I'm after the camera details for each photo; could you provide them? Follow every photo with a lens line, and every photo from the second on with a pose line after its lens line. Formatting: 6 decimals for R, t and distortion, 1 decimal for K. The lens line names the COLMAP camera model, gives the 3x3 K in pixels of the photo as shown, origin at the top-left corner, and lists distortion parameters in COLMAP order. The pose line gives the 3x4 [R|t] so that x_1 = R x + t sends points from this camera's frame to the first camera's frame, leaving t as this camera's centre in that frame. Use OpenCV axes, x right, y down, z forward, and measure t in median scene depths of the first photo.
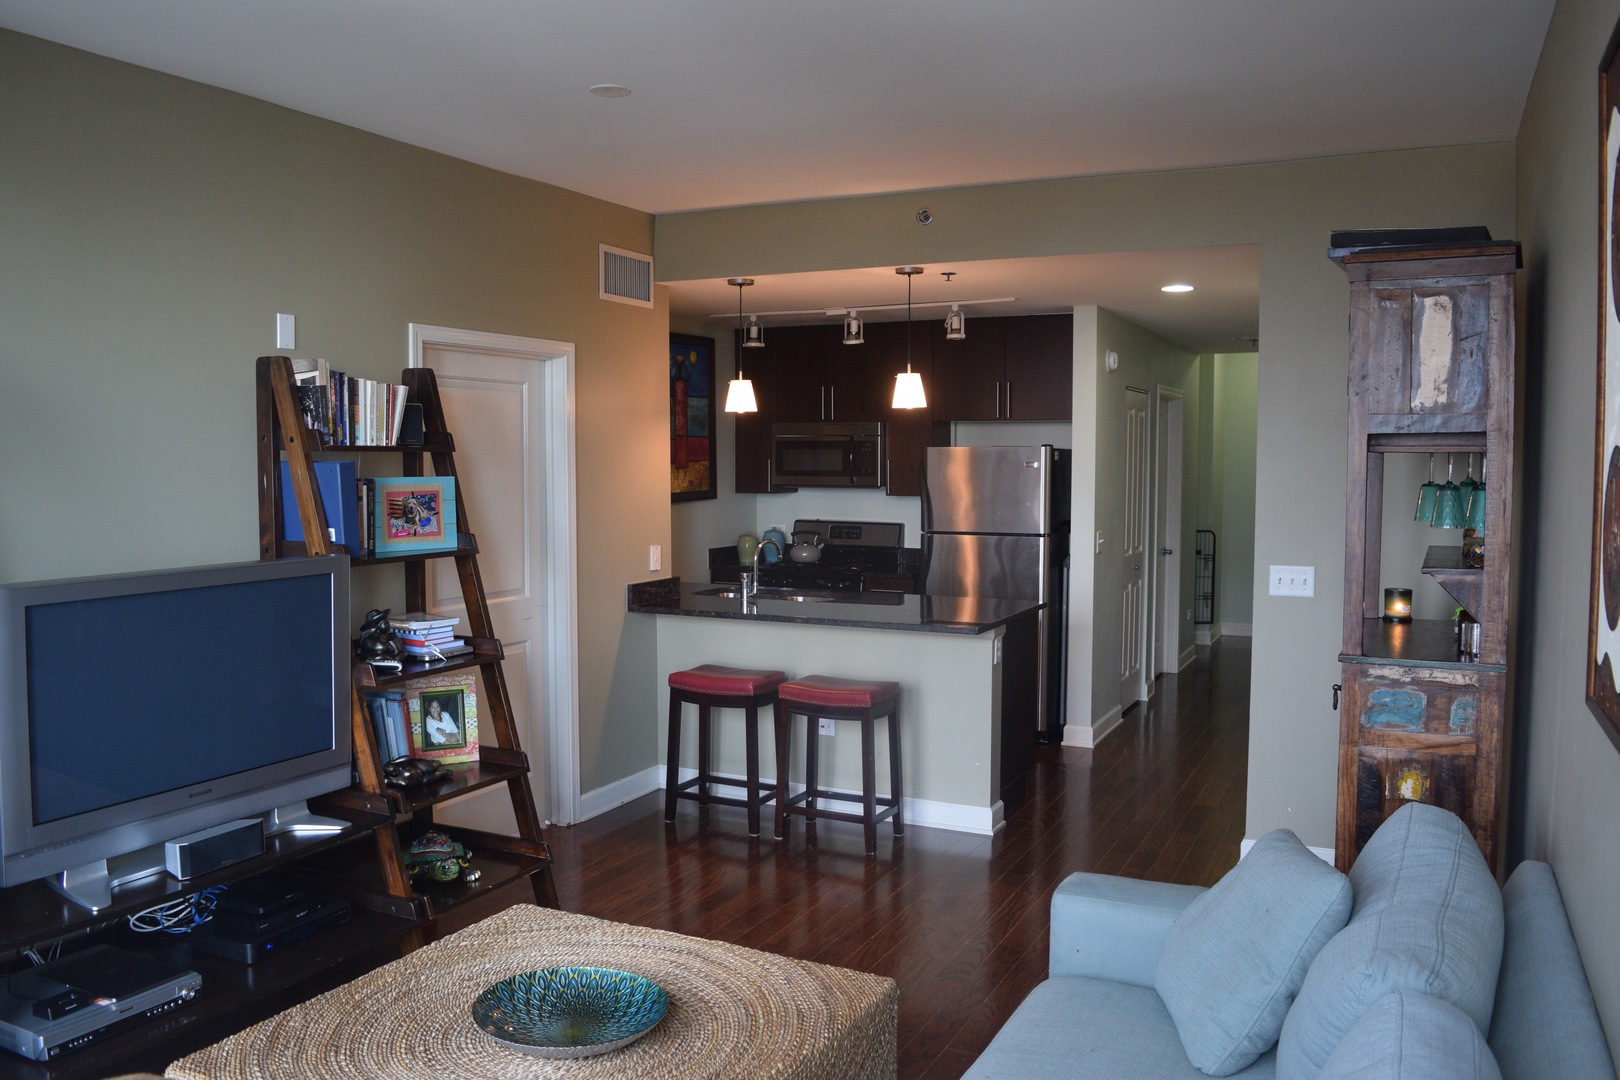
lens RADIAL K [[1273.5, 0, 809.5], [0, 1273.5, 538.7], [0, 0, 1]] dist [-0.083769, -0.001154]
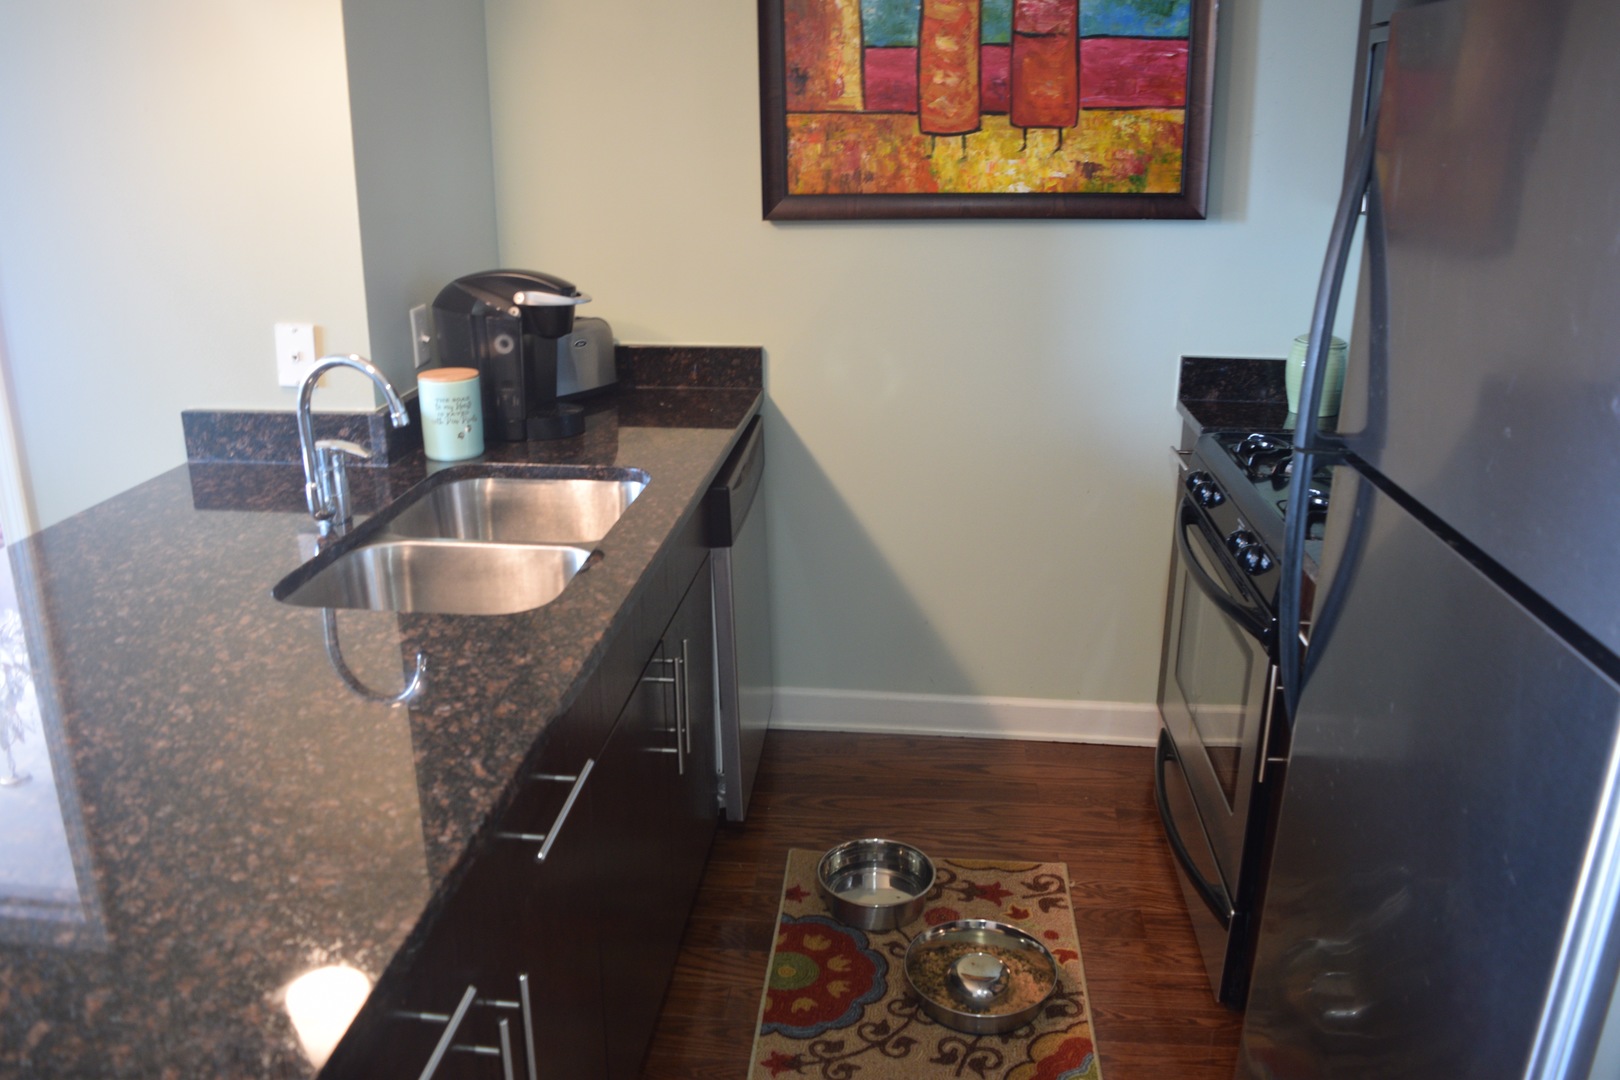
lens RADIAL K [[1273.5, 0, 809.3], [0, 1273.5, 542.2], [0, 0, 1]] dist [-0.083769, -0.001154]
pose [[0.349583, 0.293219, -0.889839, 0.230853], [-0.061862, 0.954916, 0.290360, -0.040908], [0.934861, -0.046457, 0.351962, 0.782113]]
